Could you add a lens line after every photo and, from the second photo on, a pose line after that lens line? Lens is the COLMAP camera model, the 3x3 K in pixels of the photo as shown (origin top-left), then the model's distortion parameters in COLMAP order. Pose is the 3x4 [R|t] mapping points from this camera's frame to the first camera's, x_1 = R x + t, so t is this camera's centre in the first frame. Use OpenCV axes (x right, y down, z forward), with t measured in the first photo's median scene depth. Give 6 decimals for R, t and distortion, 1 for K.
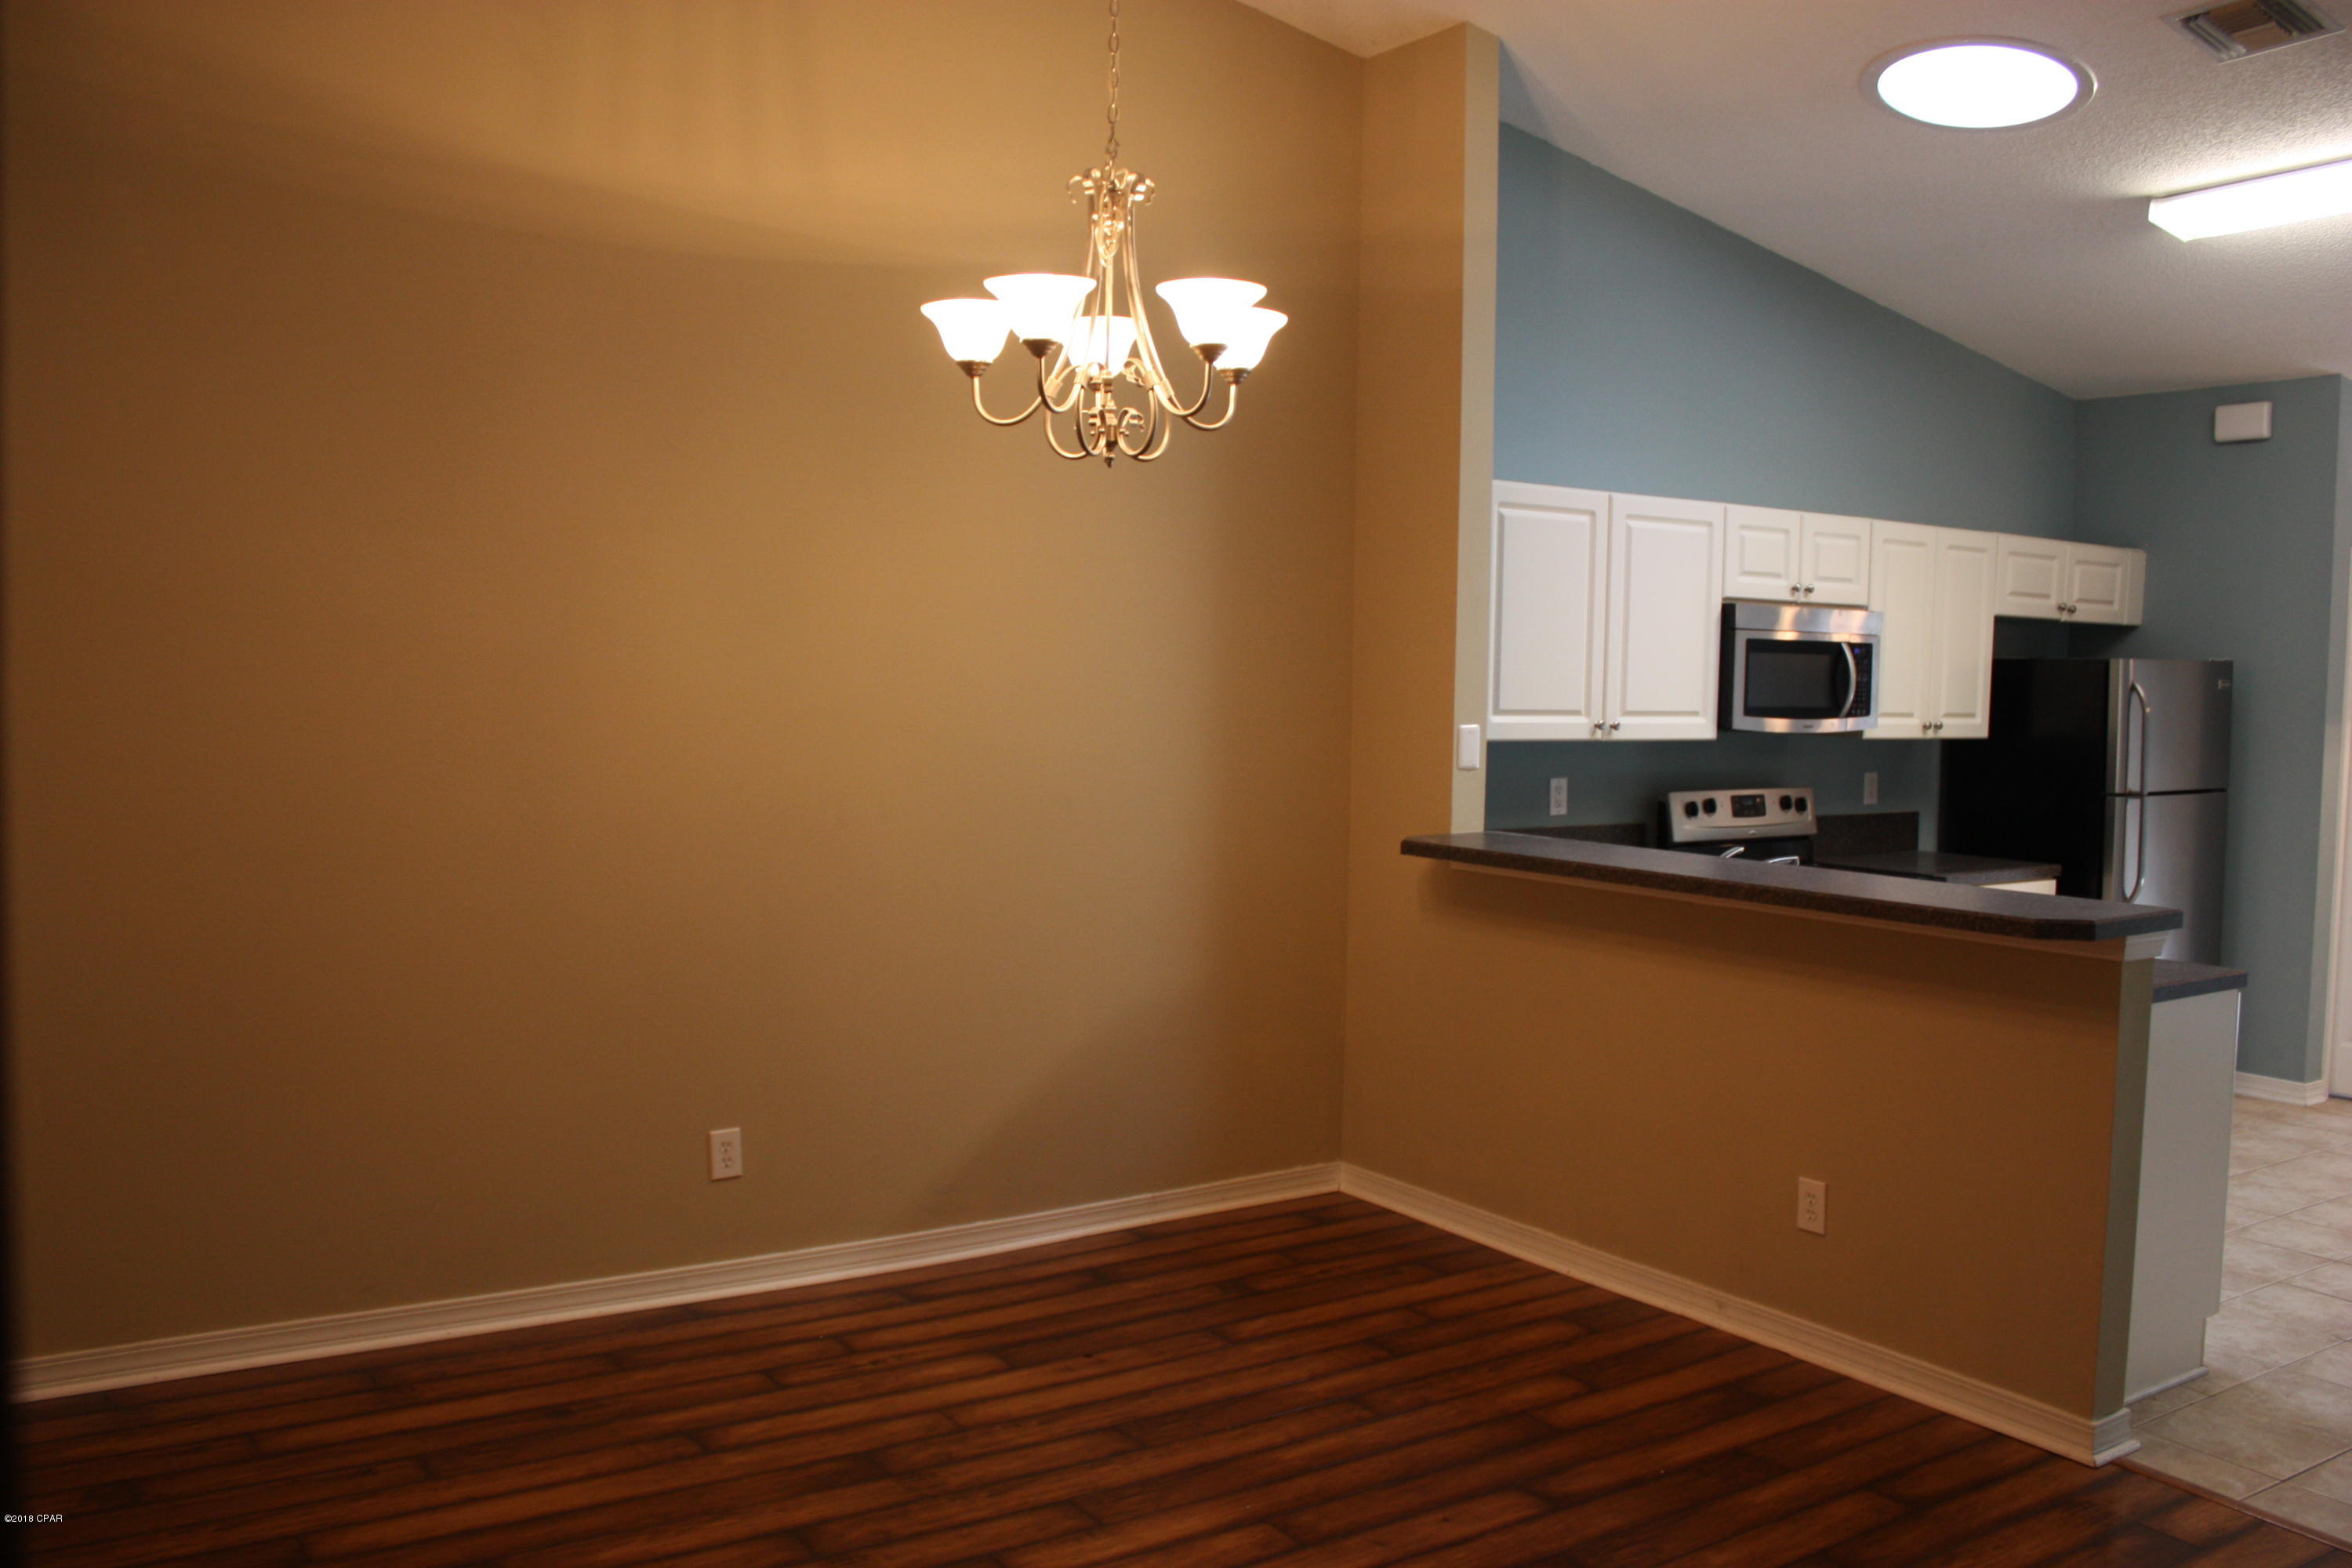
lens RADIAL K [[1959.9, 0, 1190.7], [0, 1959.9, 794.2], [0, 0, 1]] dist [-0.143912, 0.102976]
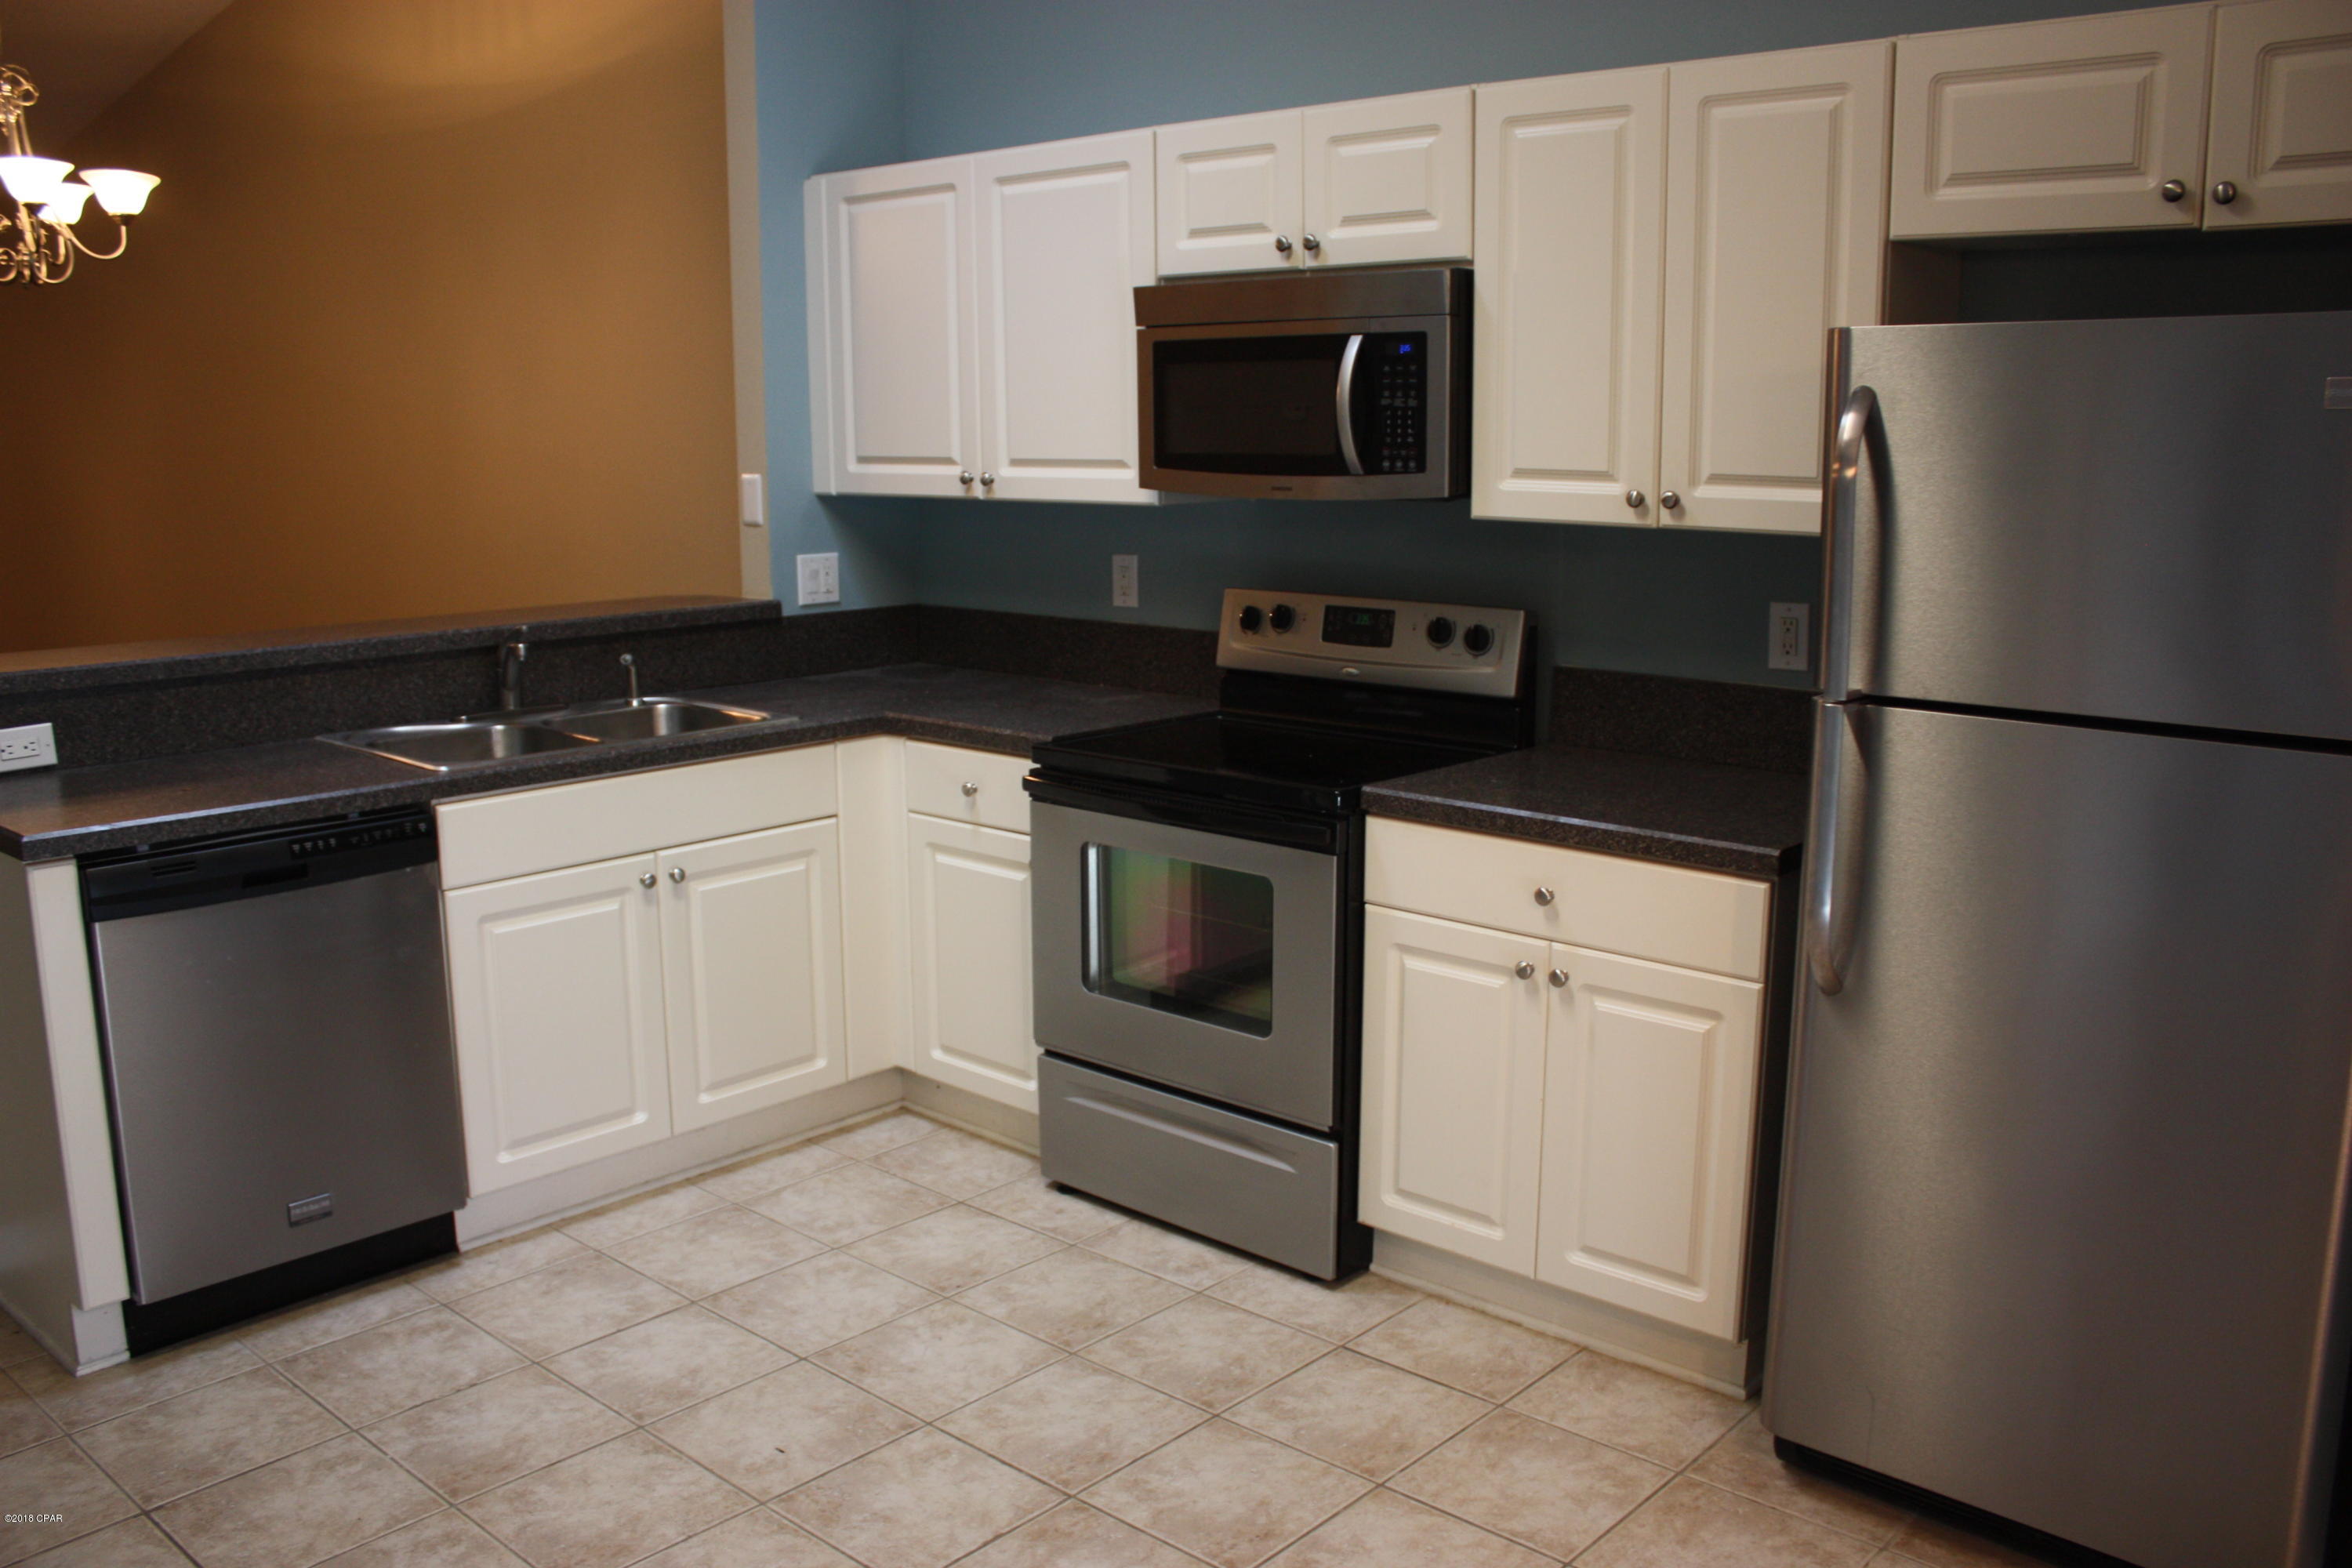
lens RADIAL K [[1959.9, 0, 1190.7], [0, 1959.9, 794.2], [0, 0, 1]] dist [-0.143912, 0.102976]
pose [[0.238243, 0.164403, -0.957190, 0.862330], [-0.055358, 0.986265, 0.155618, -0.033516], [0.969626, 0.015913, 0.244072, 0.818326]]
